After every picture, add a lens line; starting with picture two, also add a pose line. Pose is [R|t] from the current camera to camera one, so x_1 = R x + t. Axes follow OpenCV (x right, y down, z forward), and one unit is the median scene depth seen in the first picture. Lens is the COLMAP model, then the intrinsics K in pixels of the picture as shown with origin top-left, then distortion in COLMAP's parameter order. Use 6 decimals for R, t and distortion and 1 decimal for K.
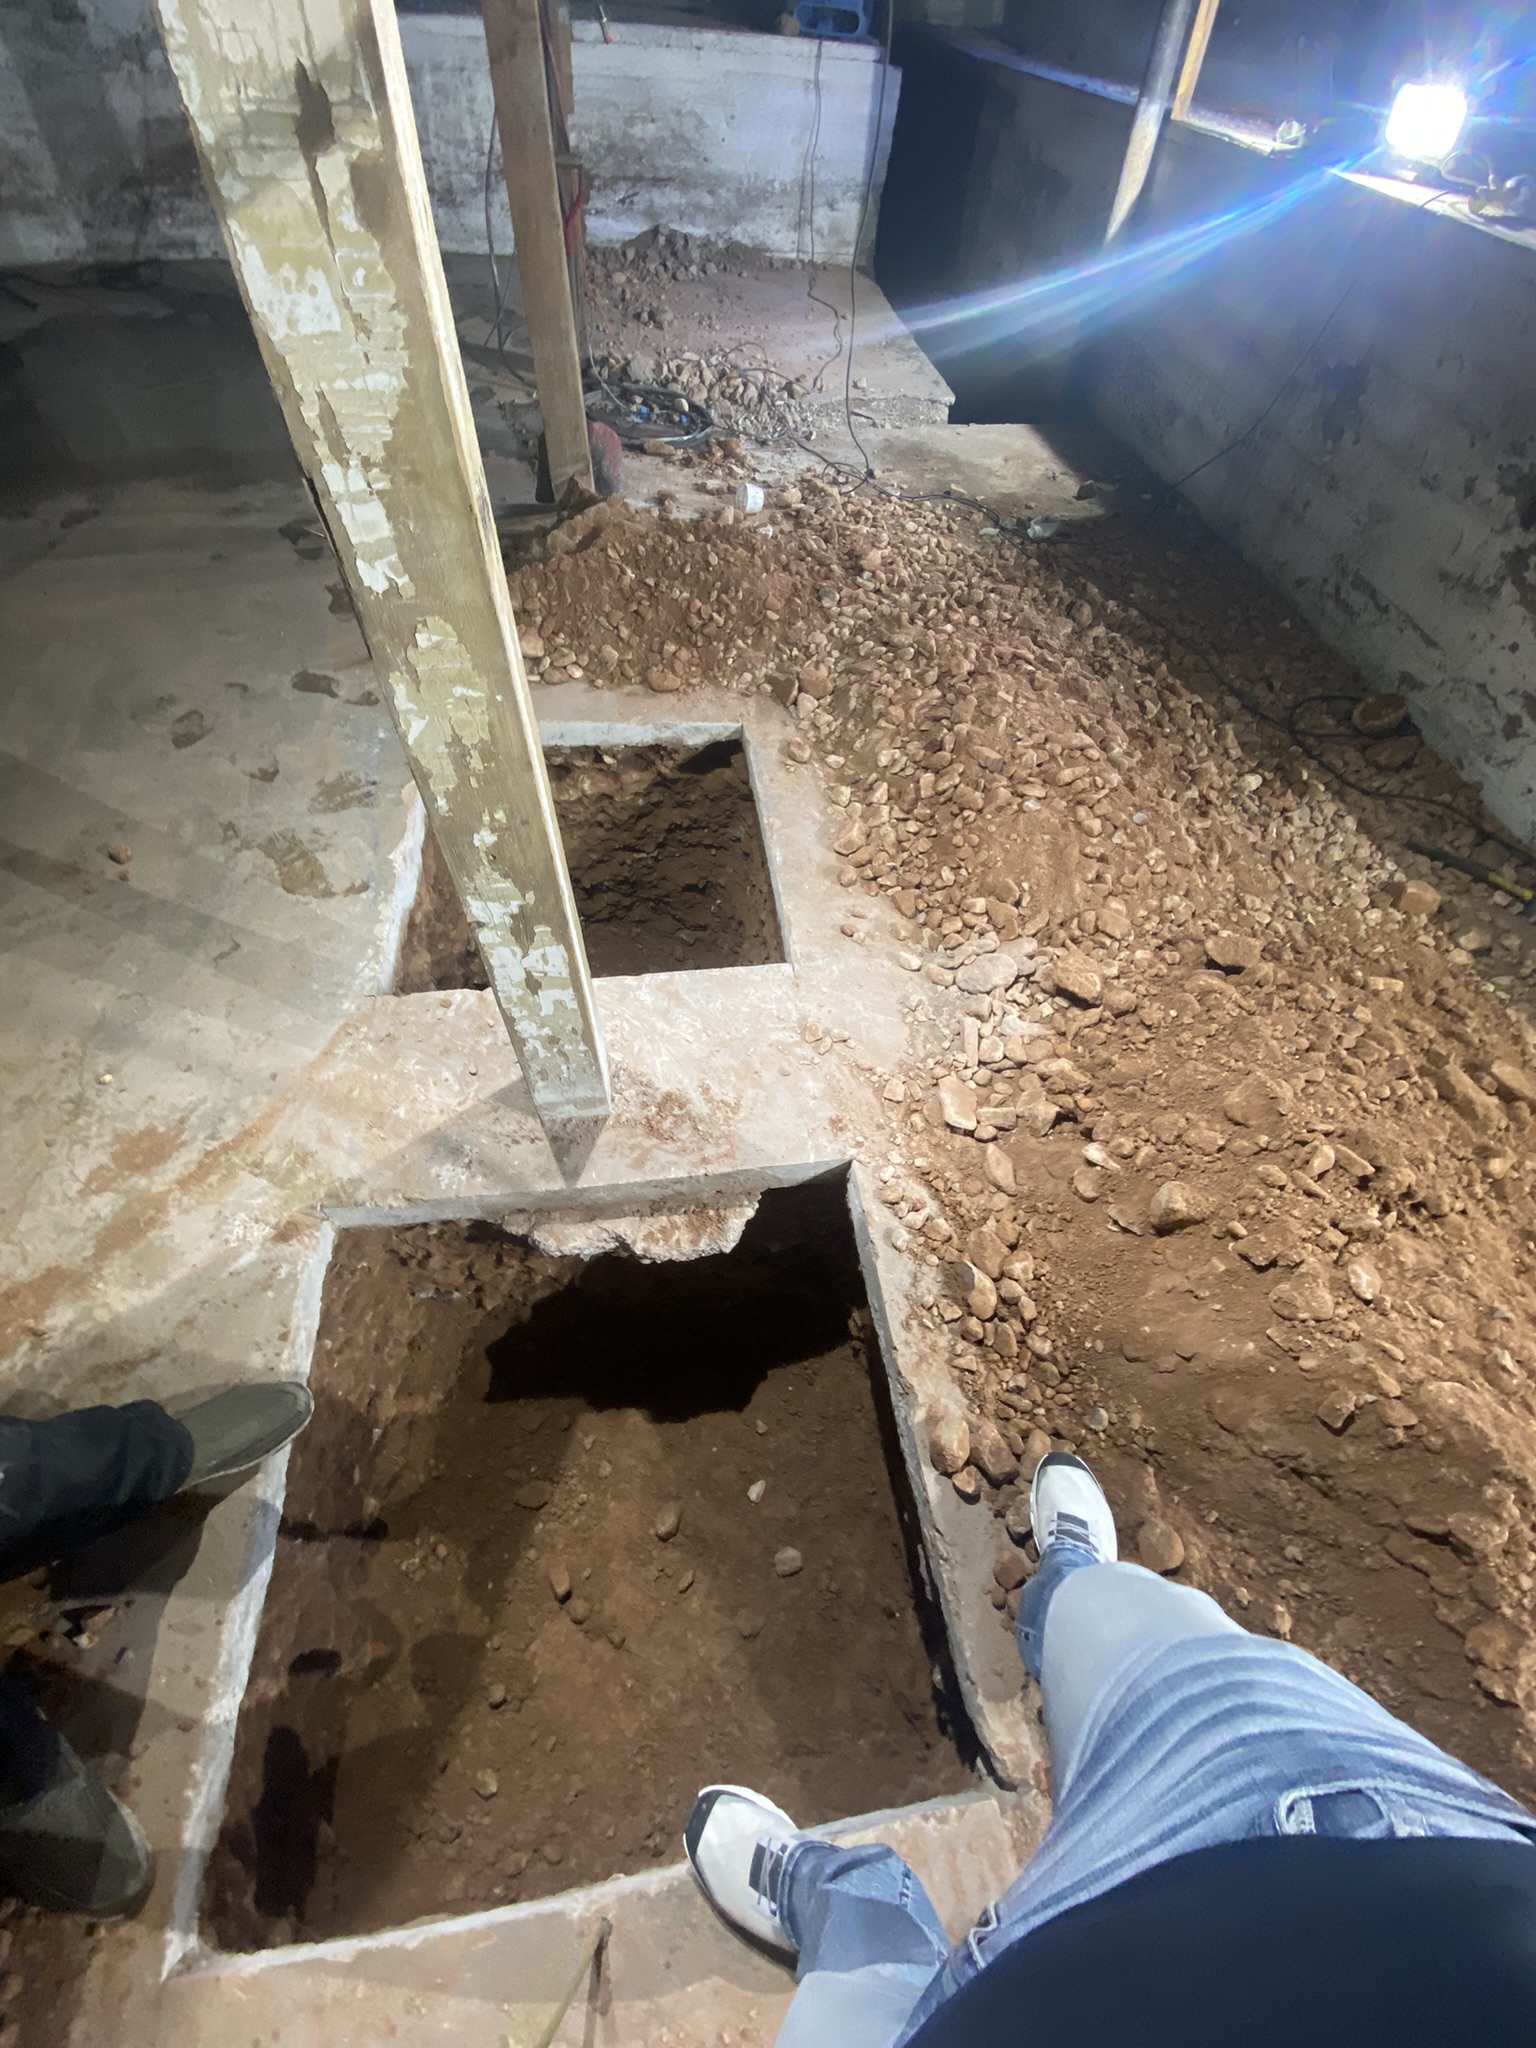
lens RADIAL K [[793.1, 0, 769.4], [0, 793.1, 978.0], [0, 0, 1]] dist [0.029089, -0.021789]
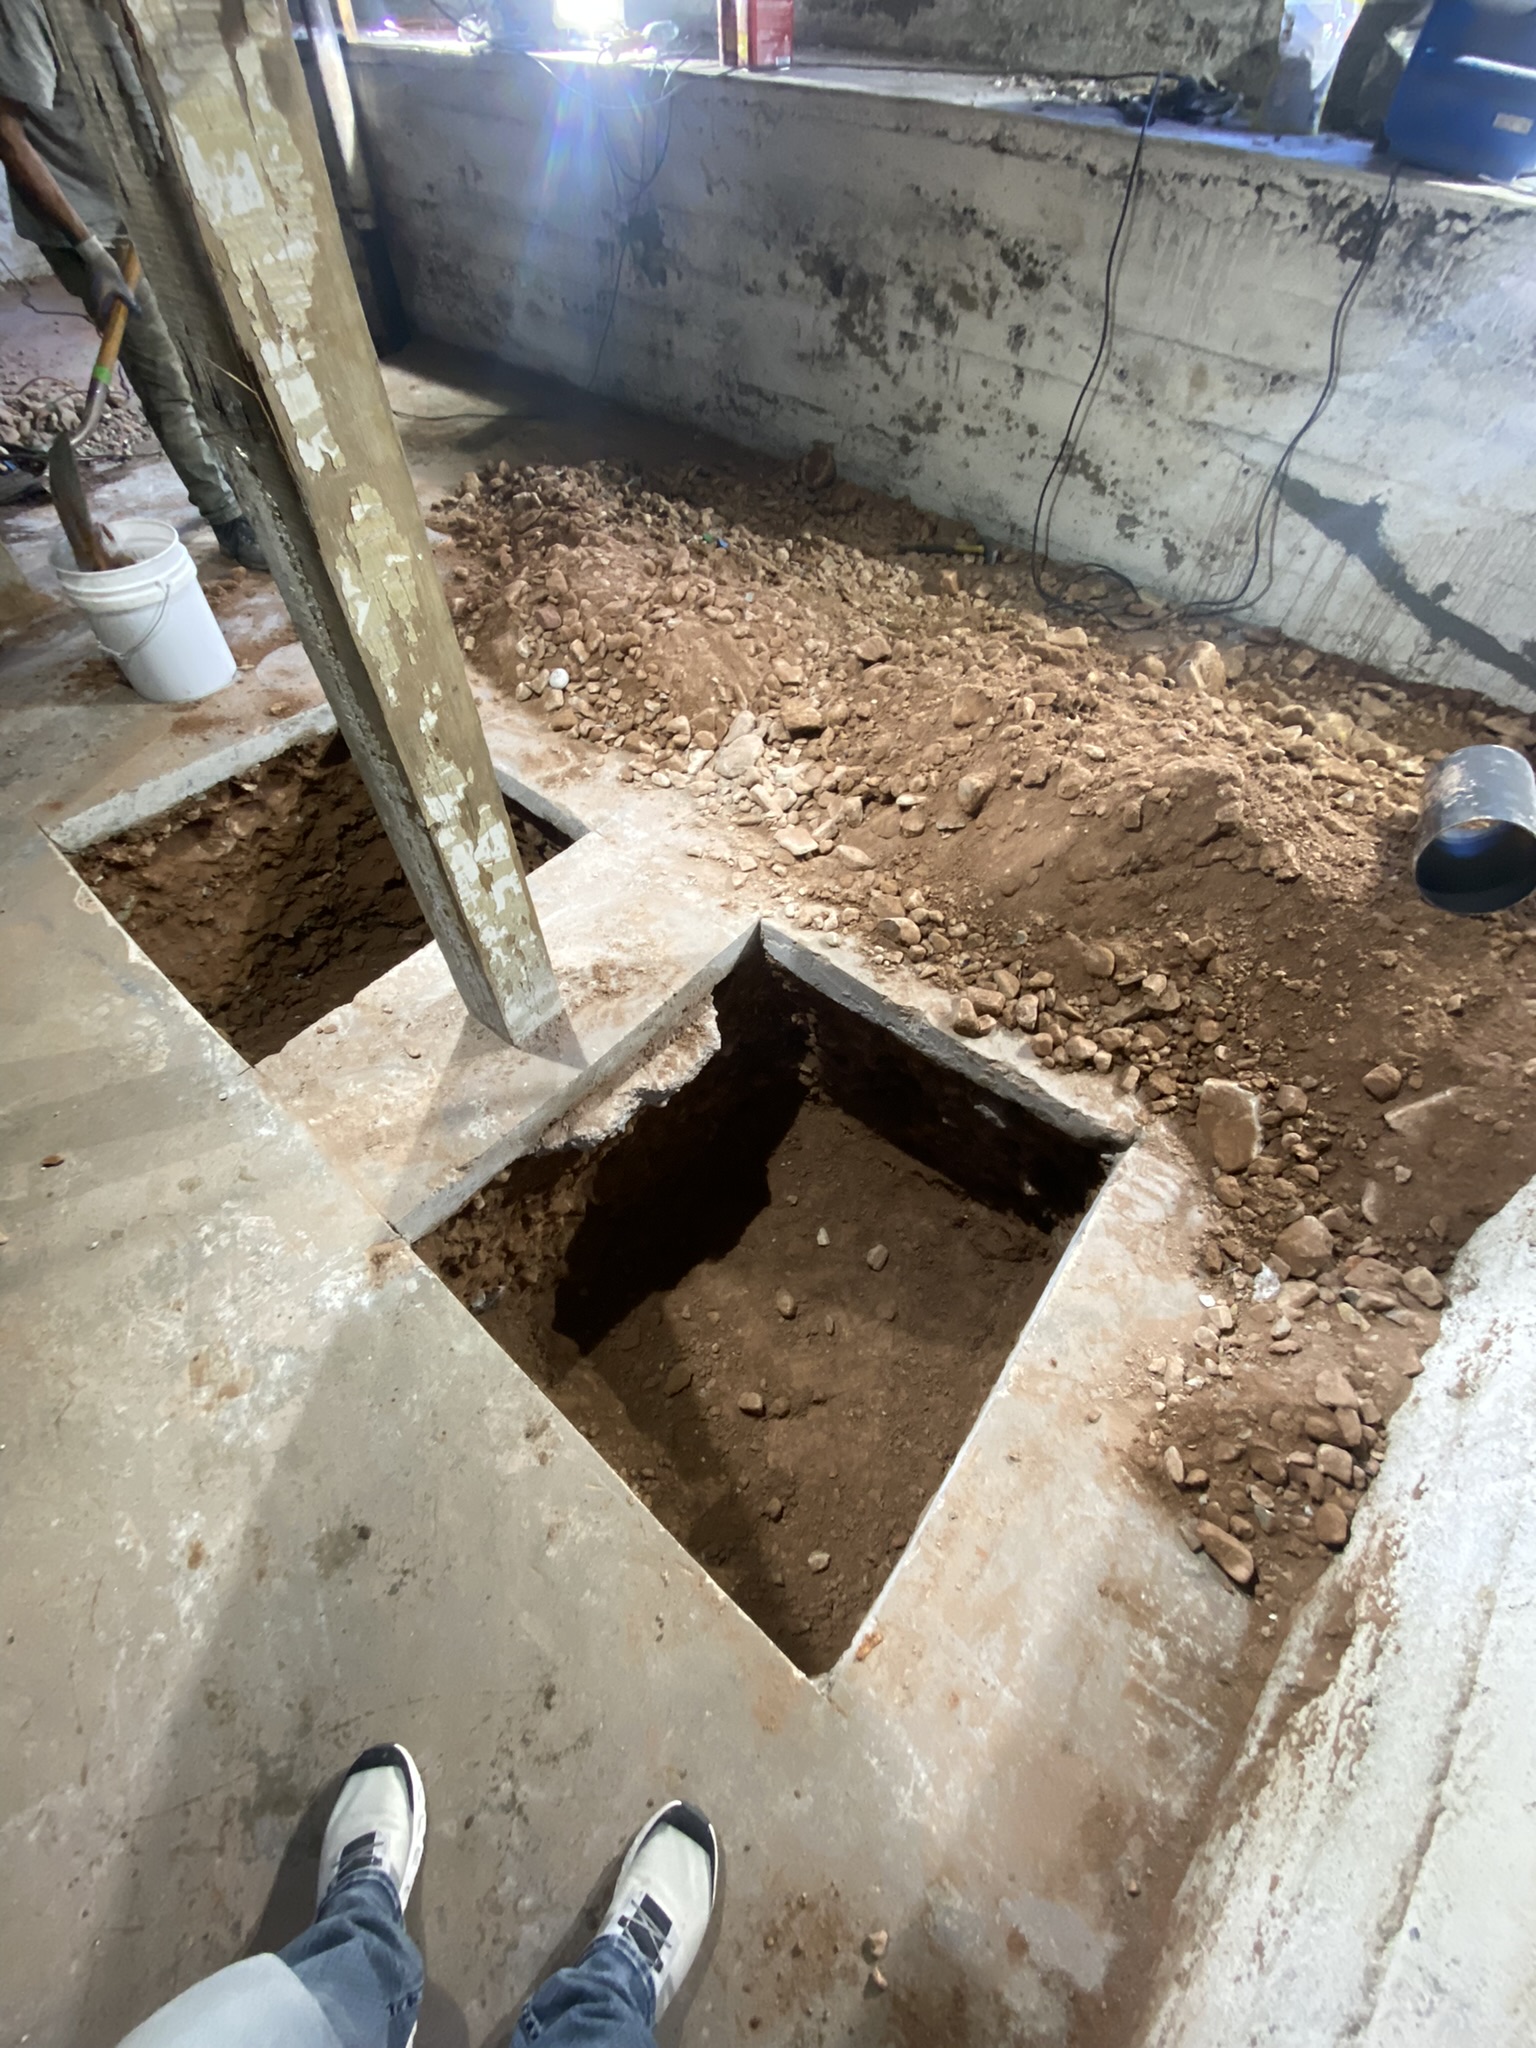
lens RADIAL K [[837.2, 0, 729.6], [0, 837.2, 1013.3], [0, 0, 1]] dist [0.010644, -0.014878]
pose [[0.739836, -0.553598, 0.382324, -0.516408], [0.537963, 0.828035, 0.157965, 0.135409], [-0.404027, 0.088808, 0.910426, -0.101103]]
